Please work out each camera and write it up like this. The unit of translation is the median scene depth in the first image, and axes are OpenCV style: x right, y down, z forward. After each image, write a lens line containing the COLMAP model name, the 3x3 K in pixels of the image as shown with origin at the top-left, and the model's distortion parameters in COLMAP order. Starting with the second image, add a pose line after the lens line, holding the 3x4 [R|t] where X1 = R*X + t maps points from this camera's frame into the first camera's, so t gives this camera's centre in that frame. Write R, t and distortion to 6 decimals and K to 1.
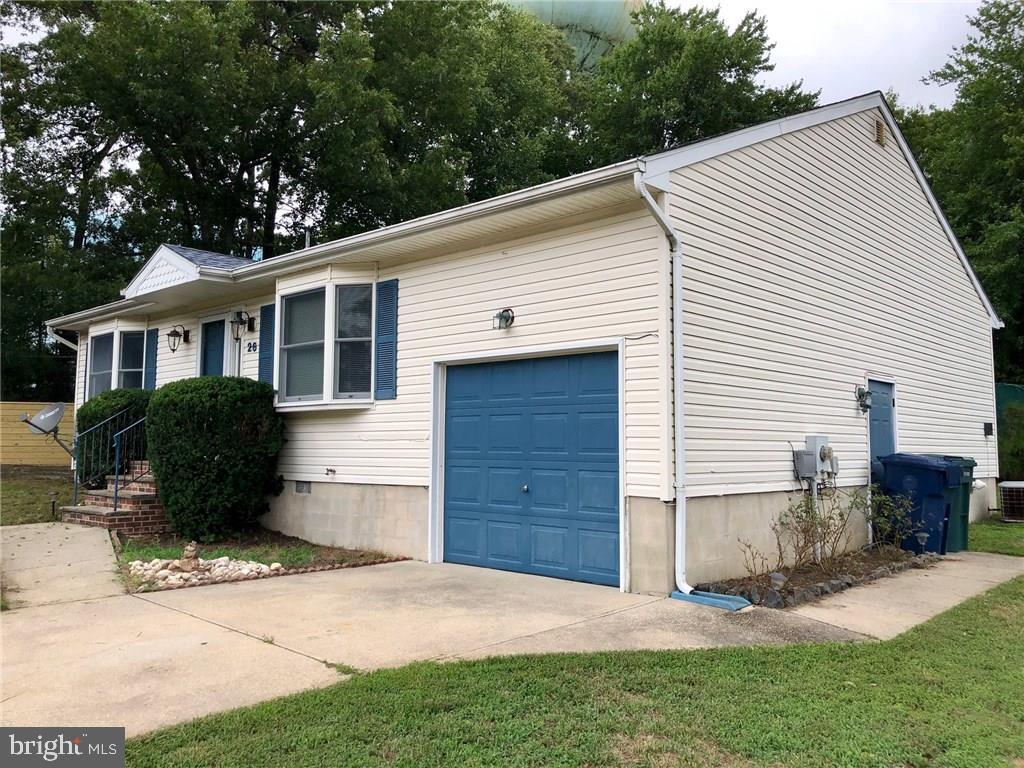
lens RADIAL K [[834.6, 0, 513.2], [0, 834.6, 365.7], [0, 0, 1]] dist [0.066370, -0.144384]
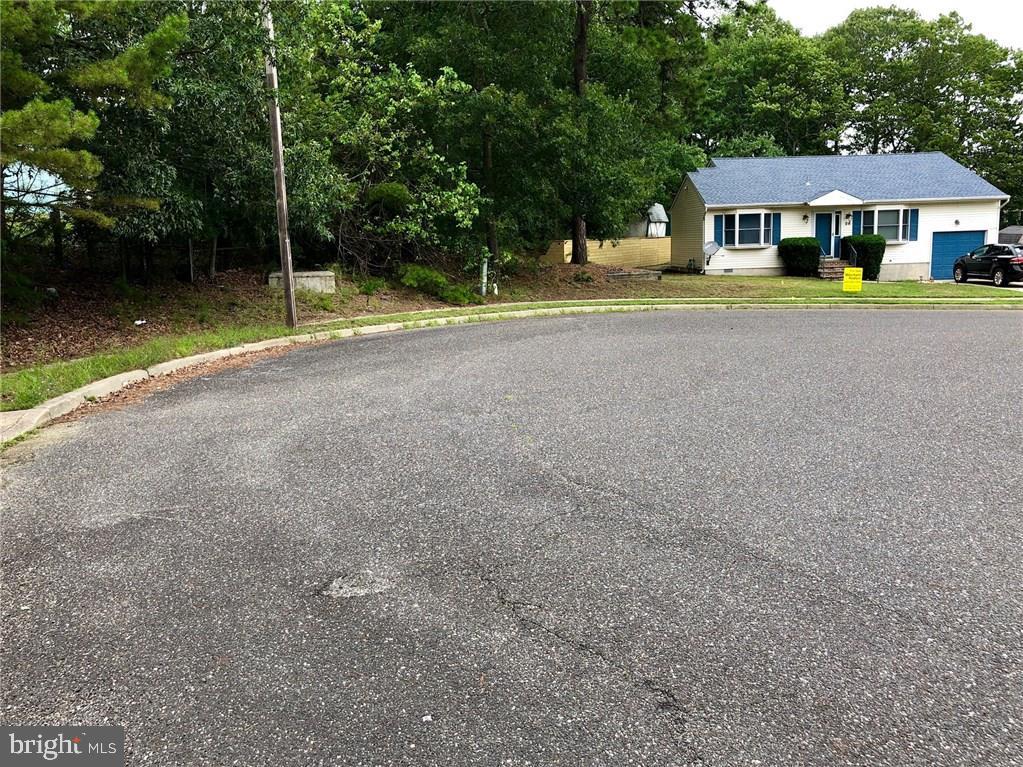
lens RADIAL K [[833.7, 0, 512.7], [0, 833.7, 365.2], [0, 0, 1]] dist [0.066370, -0.144384]
pose [[0.706682, -0.124847, 0.696429, -4.097725], [-0.035876, 0.976720, 0.211498, -0.147450], [-0.706621, -0.174447, 0.685752, -0.435986]]
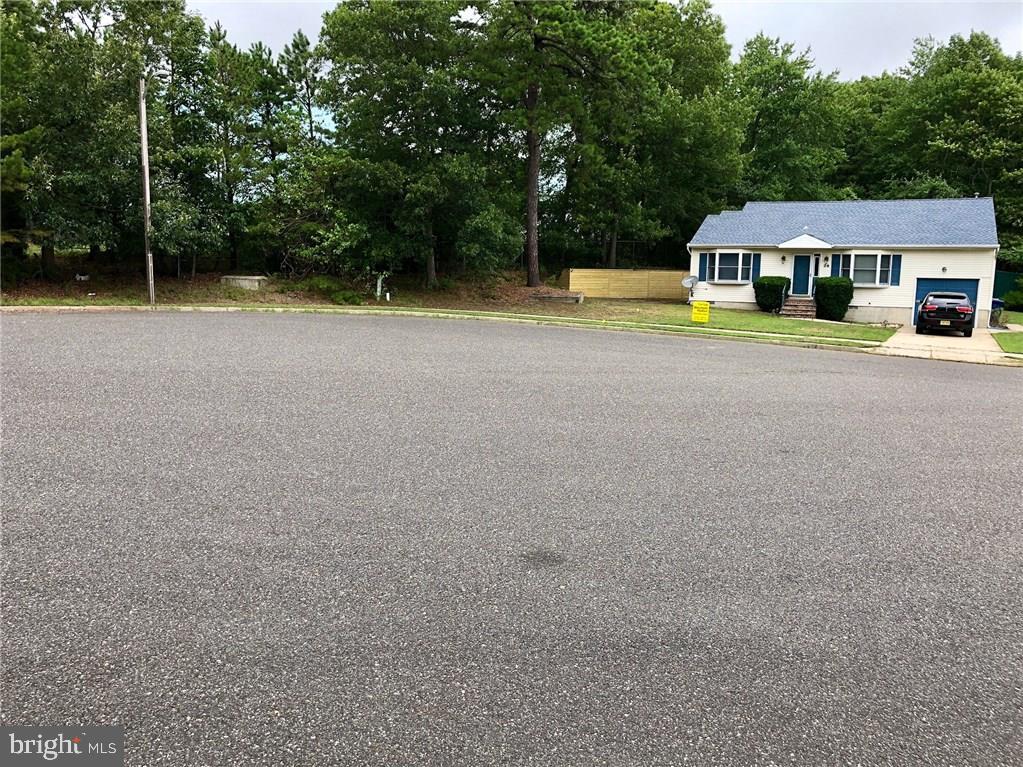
lens RADIAL K [[833.7, 0, 512.7], [0, 833.7, 365.2], [0, 0, 1]] dist [0.066370, -0.144384]
pose [[0.956963, -0.015444, 0.289800, -2.933361], [-0.045408, 0.978316, 0.202079, -0.299991], [-0.286637, -0.206541, 0.935511, -2.188865]]
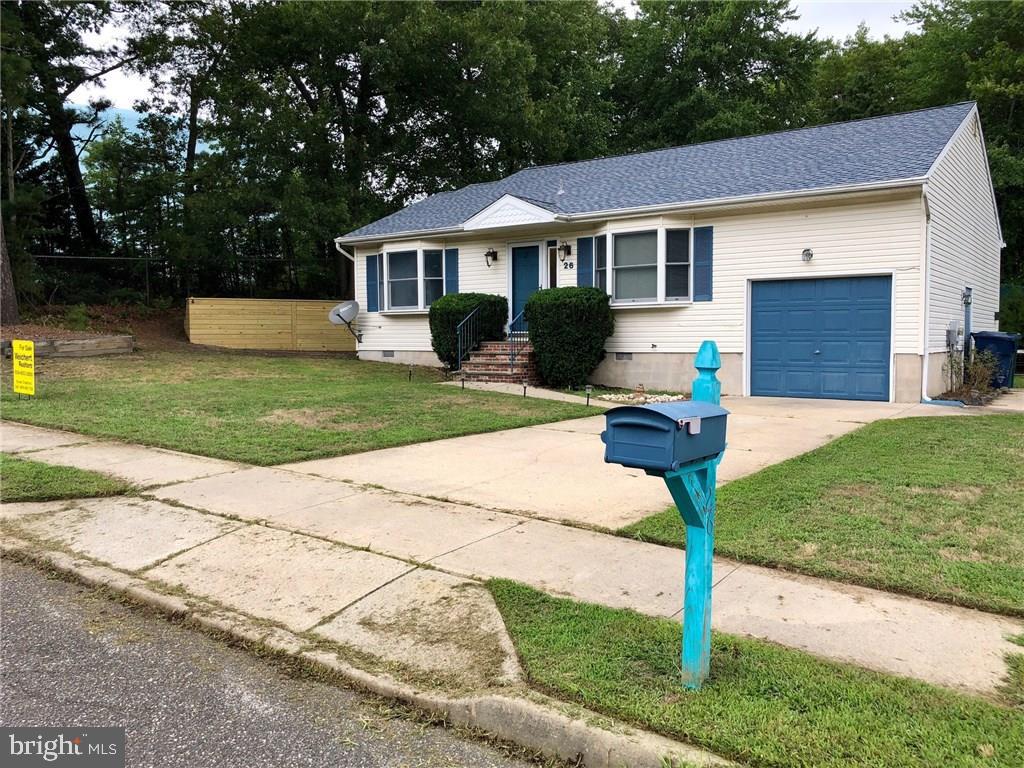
lens RADIAL K [[834.6, 0, 513.2], [0, 834.6, 365.7], [0, 0, 1]] dist [0.066370, -0.144384]
pose [[0.992873, -0.012657, 0.118501, -0.695317], [-0.002870, 0.991516, 0.129954, -0.044882], [-0.119140, -0.129368, 0.984413, -0.567388]]
